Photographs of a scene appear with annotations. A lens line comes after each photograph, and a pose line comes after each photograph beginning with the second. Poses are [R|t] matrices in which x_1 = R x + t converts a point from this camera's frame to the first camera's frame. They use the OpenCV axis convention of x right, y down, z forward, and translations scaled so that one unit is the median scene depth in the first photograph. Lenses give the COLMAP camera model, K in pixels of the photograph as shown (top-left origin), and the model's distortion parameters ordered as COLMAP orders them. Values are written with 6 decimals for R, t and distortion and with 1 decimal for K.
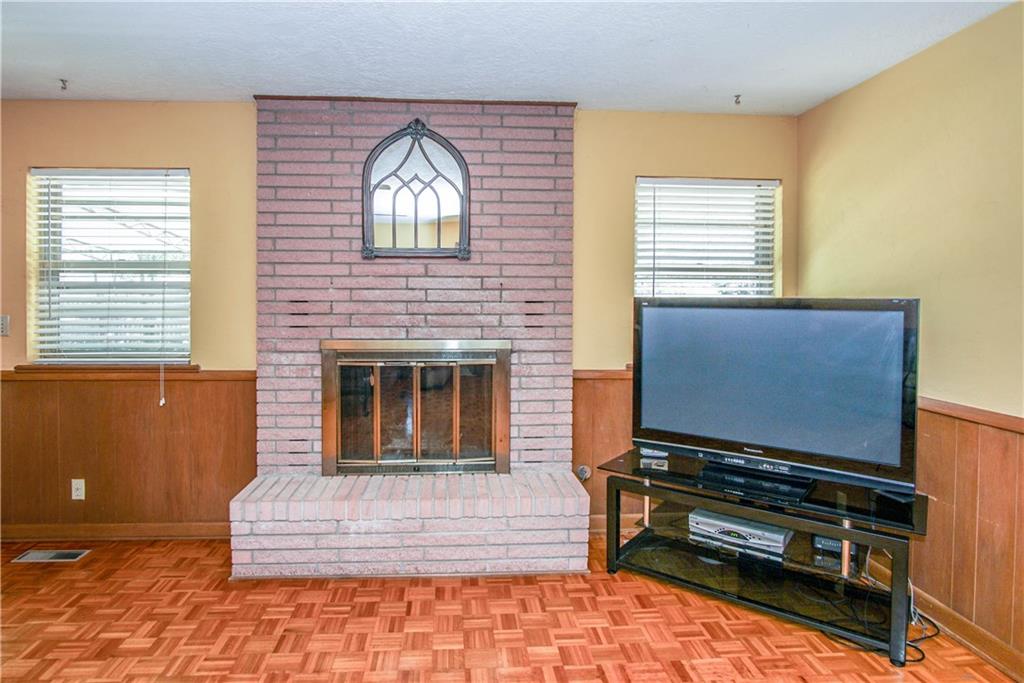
lens RADIAL K [[573.9, 0, 495.3], [0, 573.9, 307.8], [0, 0, 1]] dist [-0.027990, 0.004183]
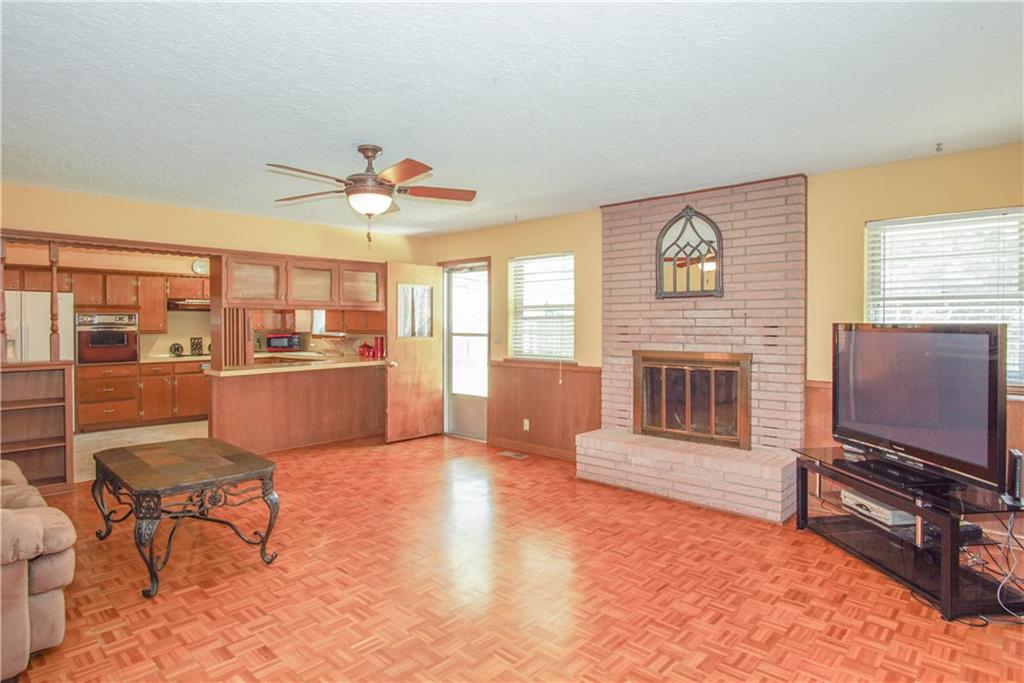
lens RADIAL K [[573.9, 0, 517.0], [0, 573.9, 328.1], [0, 0, 1]] dist [-0.027990, 0.004183]
pose [[0.690982, 0.002467, -0.722867, 0.641508], [-0.010377, 0.999925, -0.006506, 0.007954], [0.722797, 0.011997, 0.690956, -0.365891]]
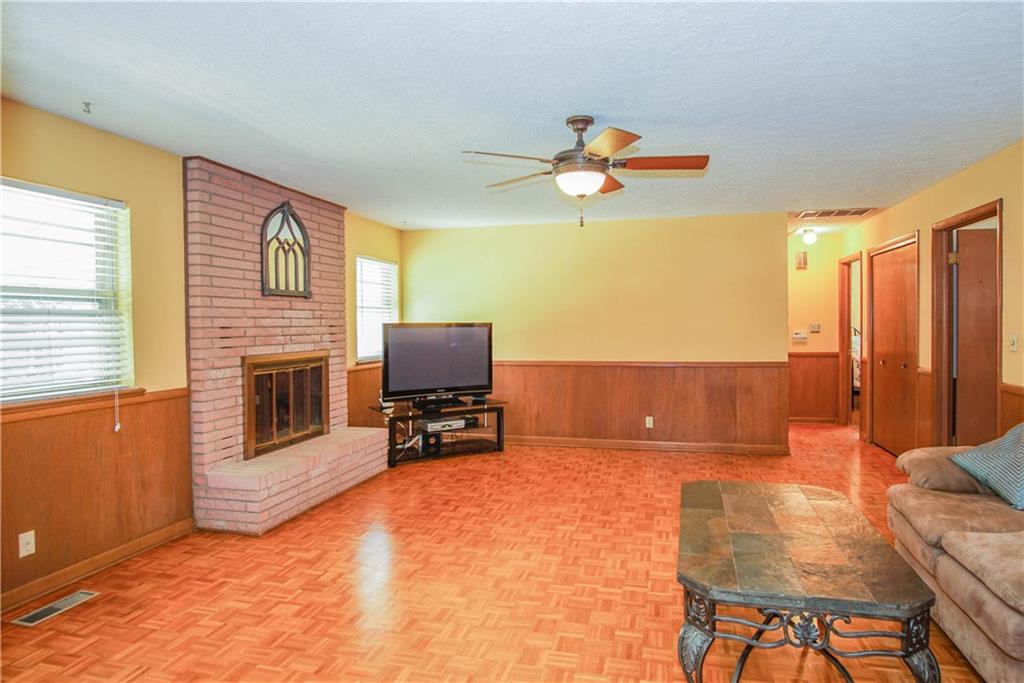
lens RADIAL K [[573.9, 0, 510.1], [0, 573.9, 334.8], [0, 0, 1]] dist [-0.027990, 0.004183]
pose [[0.333724, -0.025349, 0.942330, -1.319615], [0.025587, 0.999514, 0.017826, -0.001533], [-0.942324, 0.018162, 0.334210, -0.012443]]
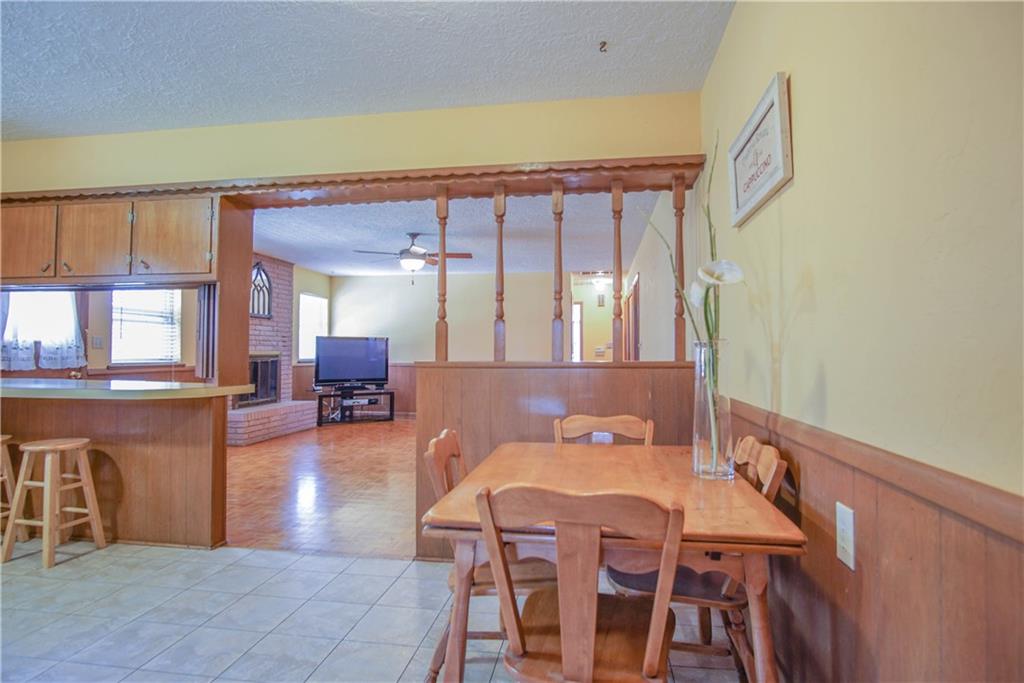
lens RADIAL K [[573.9, 0, 502.3], [0, 573.9, 333.6], [0, 0, 1]] dist [-0.027990, 0.004183]
pose [[0.251228, 0.031708, 0.967409, -2.250293], [0.016294, 0.999183, -0.036981, 0.089303], [-0.967791, 0.025053, 0.250506, -0.625804]]
